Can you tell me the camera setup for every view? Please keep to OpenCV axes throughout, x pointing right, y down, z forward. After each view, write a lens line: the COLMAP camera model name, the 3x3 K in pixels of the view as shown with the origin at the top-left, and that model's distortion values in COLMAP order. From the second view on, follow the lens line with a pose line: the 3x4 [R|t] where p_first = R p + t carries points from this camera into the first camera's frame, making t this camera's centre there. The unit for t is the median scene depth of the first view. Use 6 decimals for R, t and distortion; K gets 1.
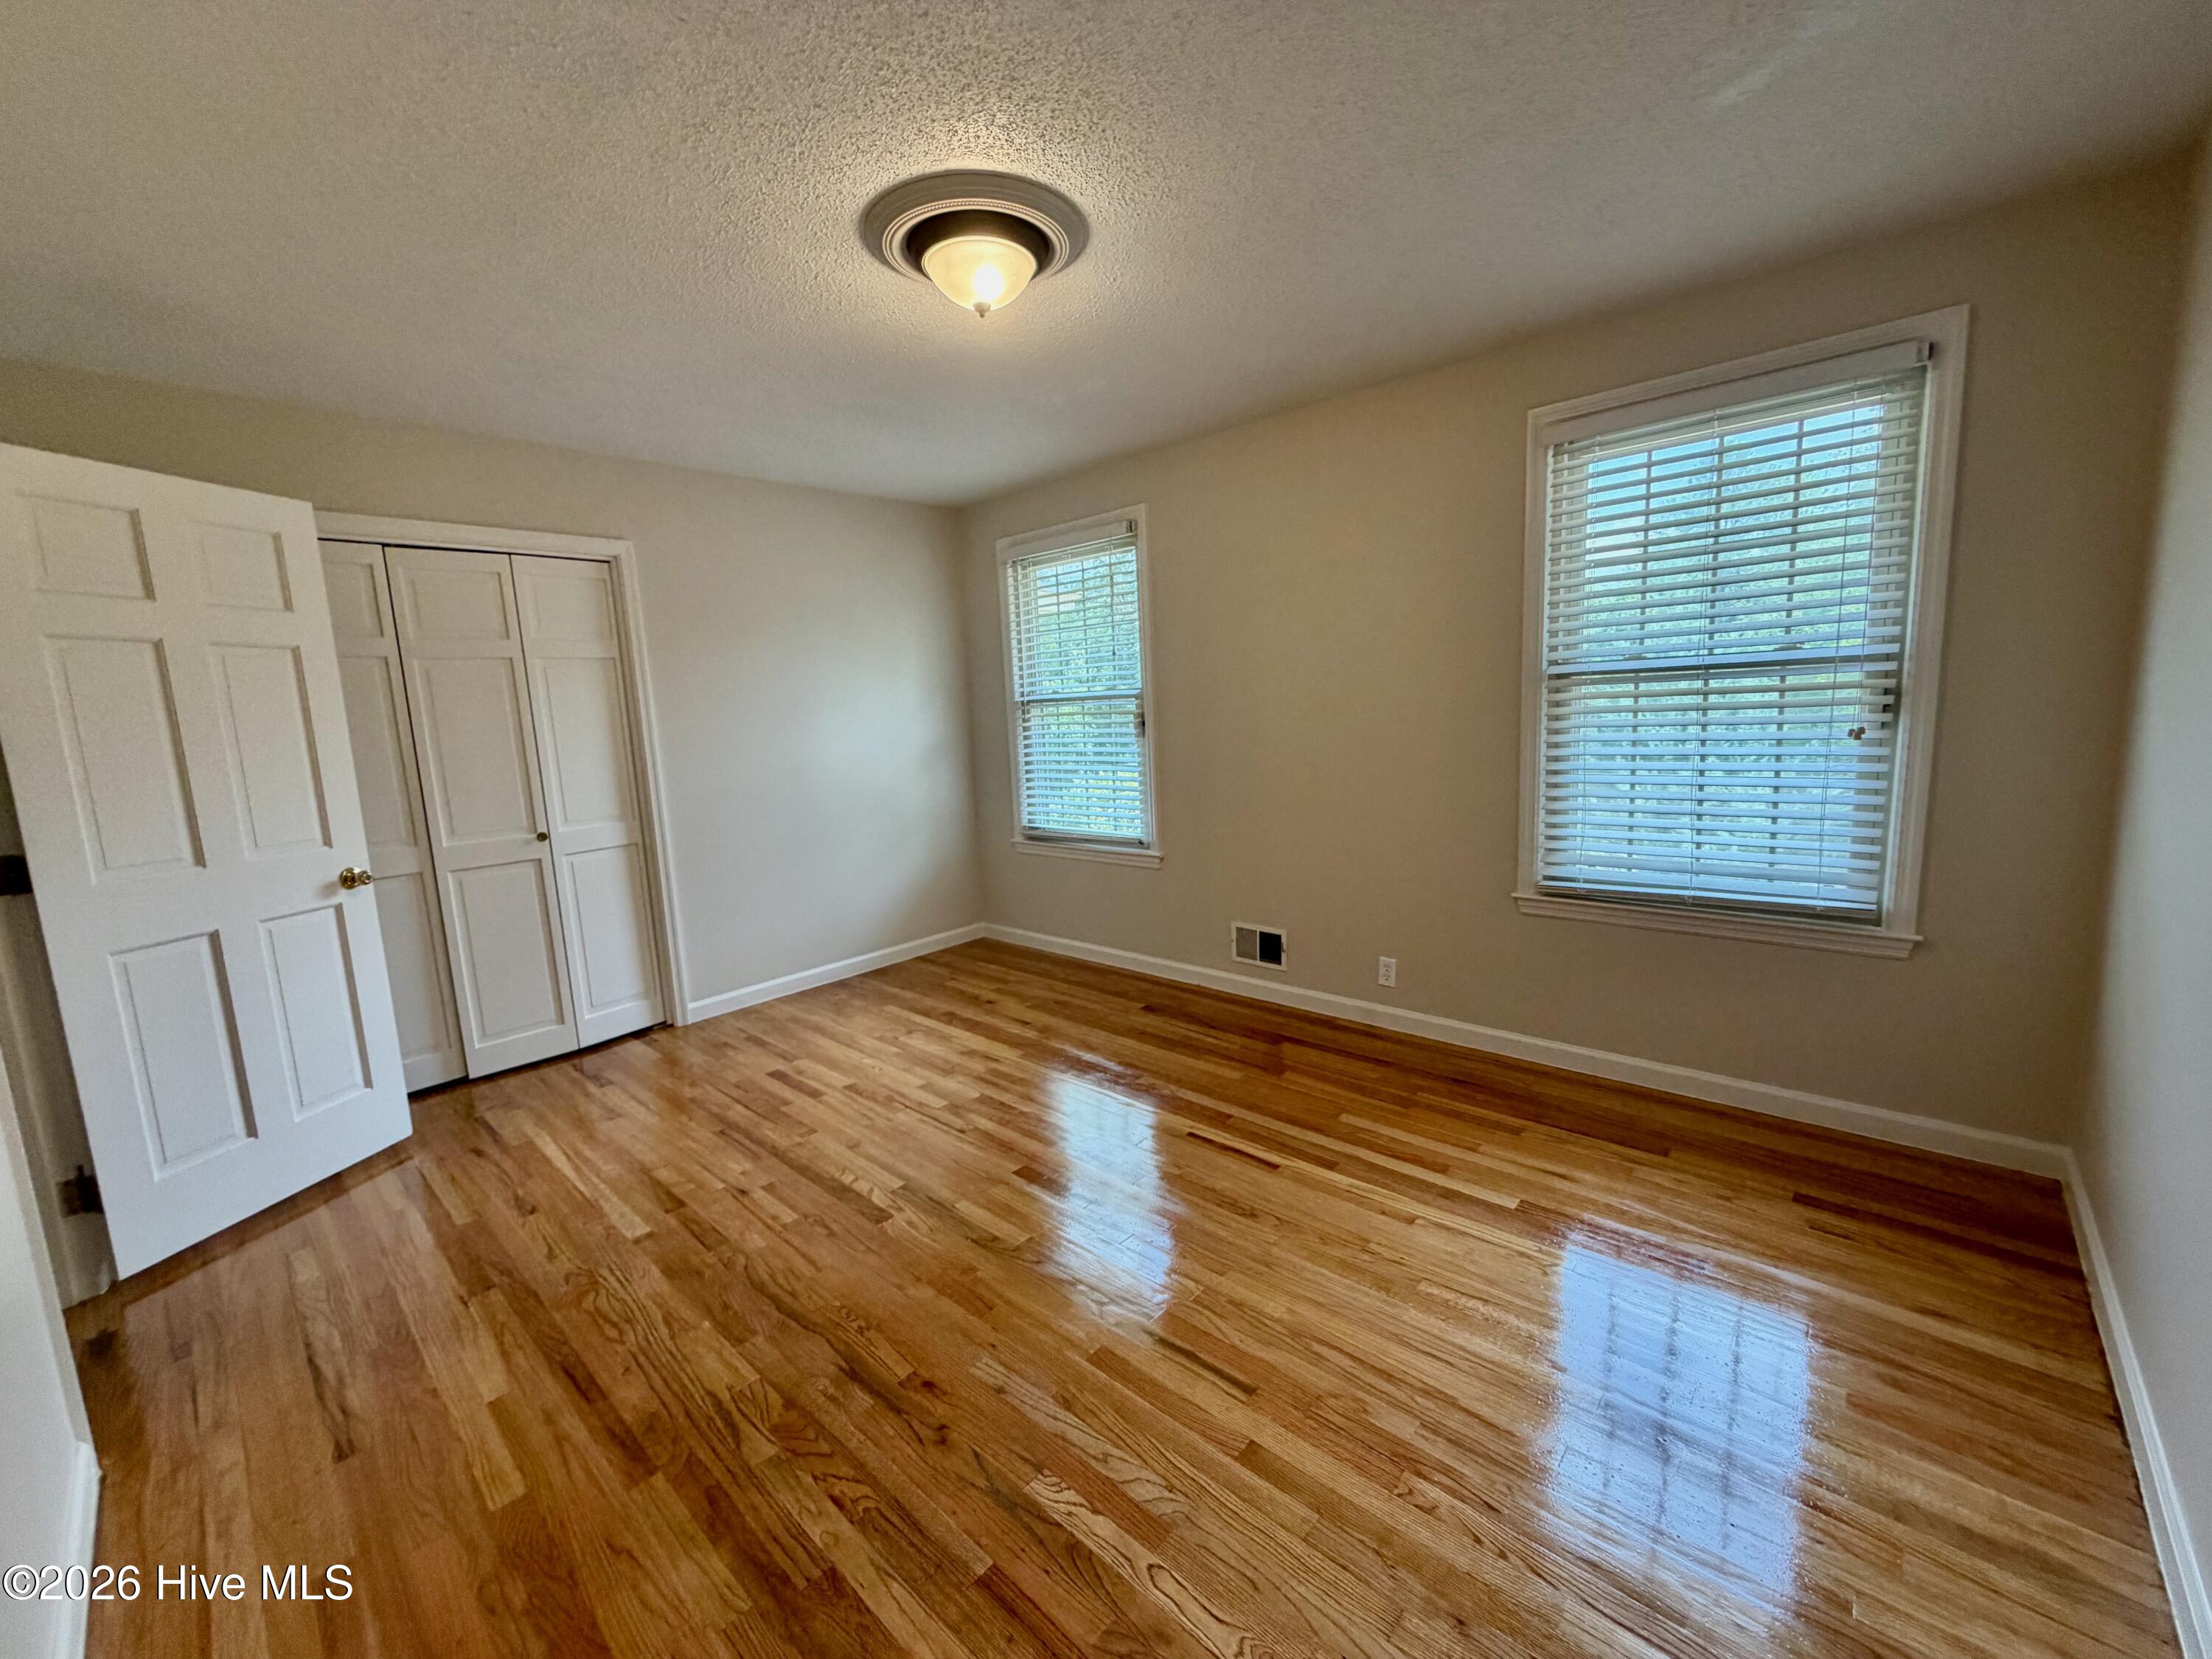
lens RADIAL K [[881.0, 0, 1096.9], [0, 881.0, 828.3], [0, 0, 1]] dist [-0.002619, -0.003481]
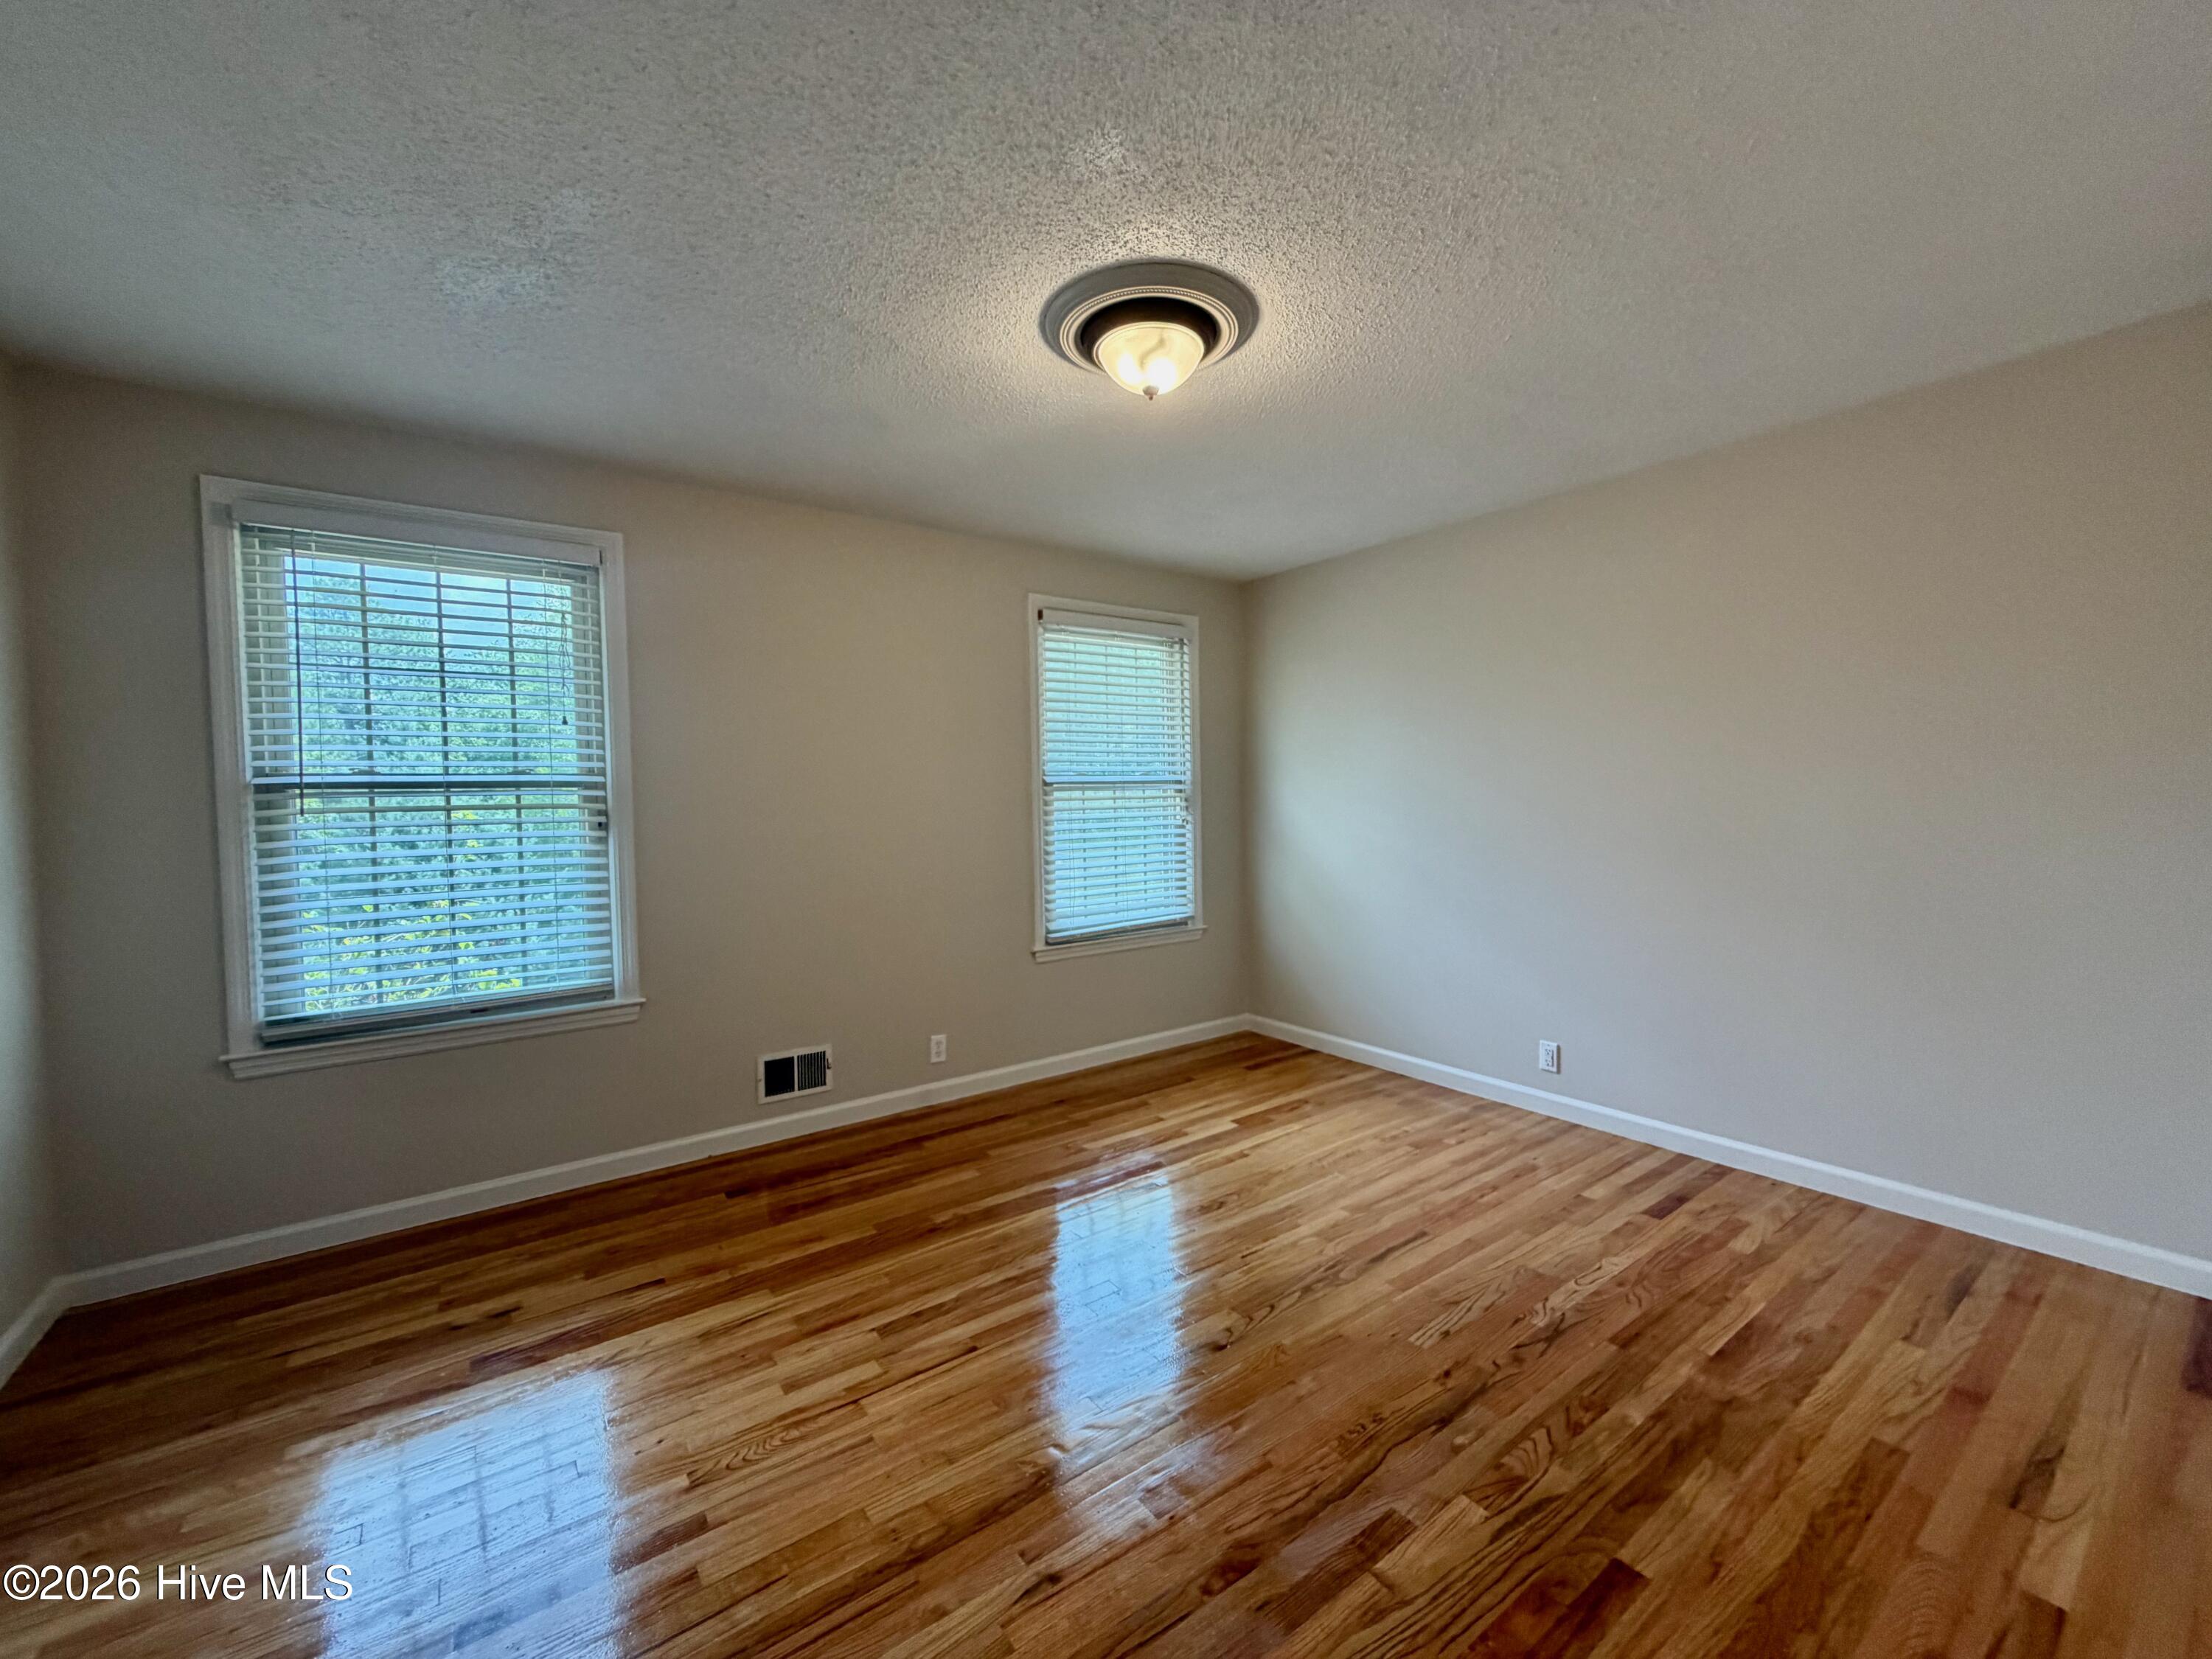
lens RADIAL K [[881.0, 0, 1099.9], [0, 881.0, 832.8], [0, 0, 1]] dist [-0.002619, -0.003481]
pose [[0.194459, 0.006990, 0.980886, -0.753296], [0.149492, 0.988082, -0.036678, -0.031252], [-0.969452, 0.153767, 0.191097, 0.615764]]
